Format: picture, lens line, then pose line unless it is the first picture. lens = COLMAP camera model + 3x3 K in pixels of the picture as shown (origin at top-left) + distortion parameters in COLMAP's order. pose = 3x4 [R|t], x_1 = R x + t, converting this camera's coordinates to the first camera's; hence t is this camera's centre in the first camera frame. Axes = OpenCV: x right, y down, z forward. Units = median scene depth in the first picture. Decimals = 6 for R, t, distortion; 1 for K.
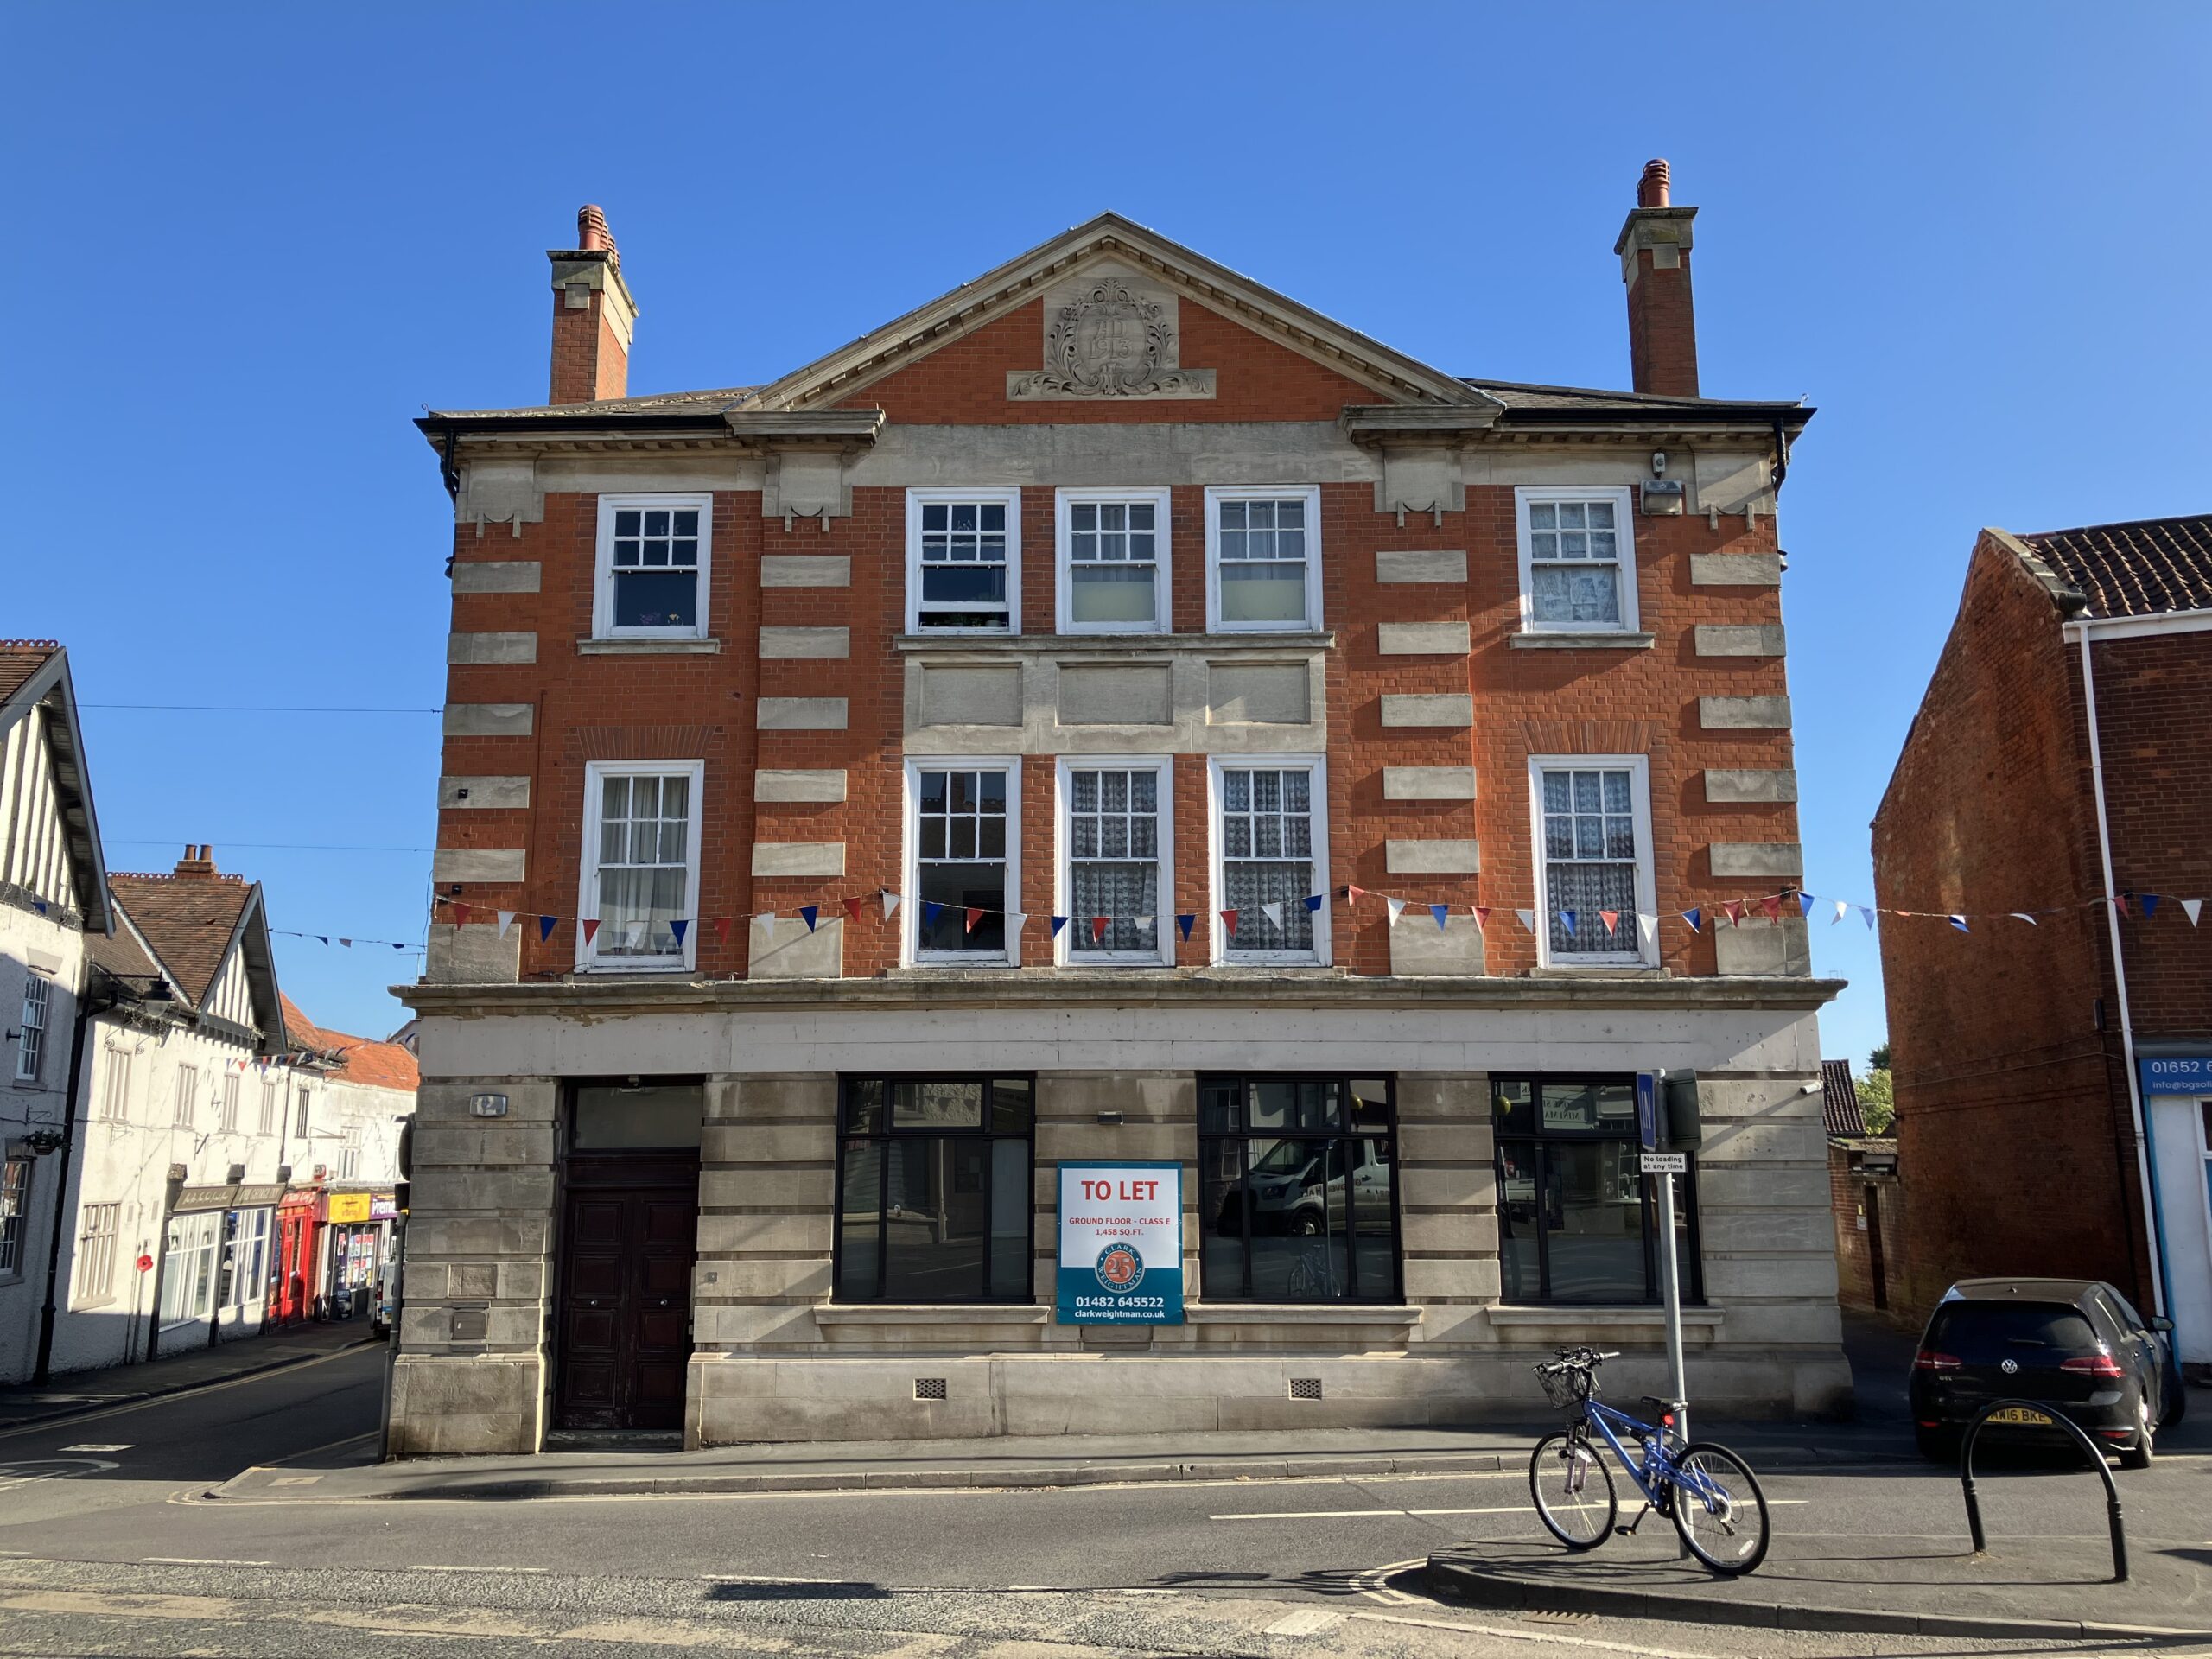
lens RADIAL K [[1778.1, 0, 1098.8], [0, 1778.1, 749.3], [0, 0, 1]] dist [0.114512, -0.312512]
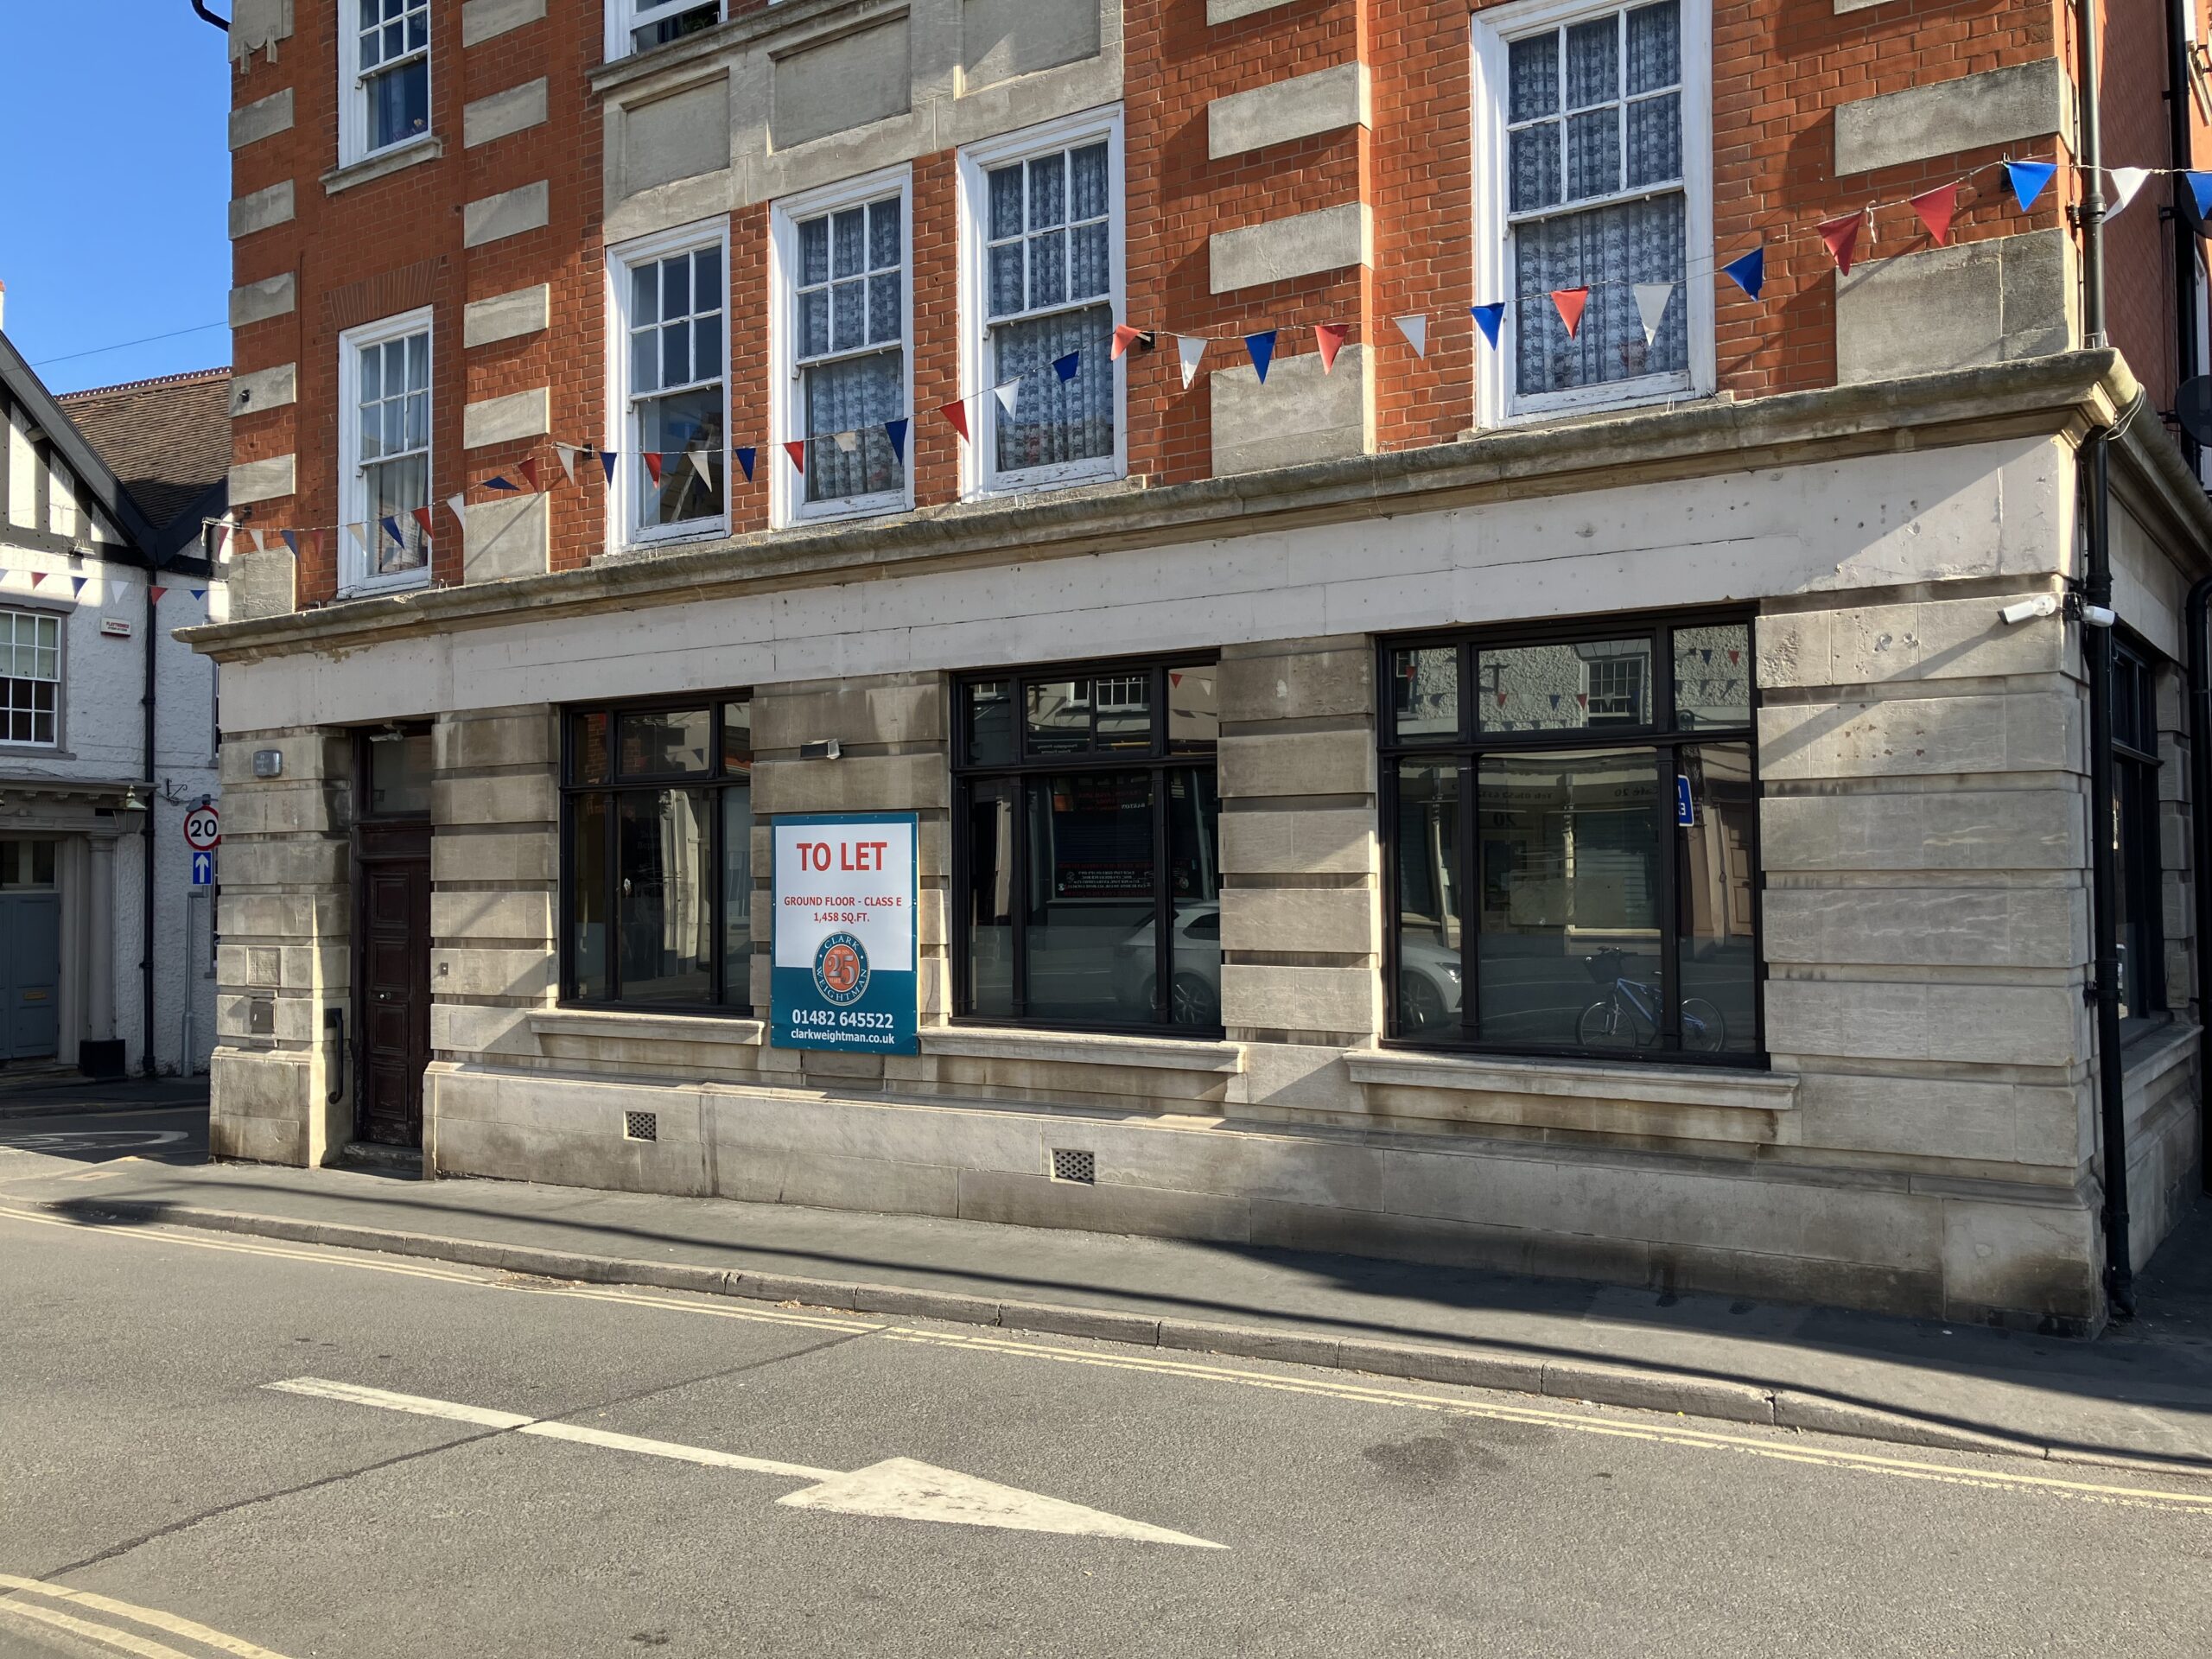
lens RADIAL K [[1778.1, 0, 1098.8], [0, 1778.1, 749.3], [0, 0, 1]] dist [0.114512, -0.312512]
pose [[0.850230, -0.042582, -0.524686, 0.436493], [0.141445, 0.978548, 0.149788, 0.124513], [0.507052, -0.201568, 0.838015, 0.510936]]
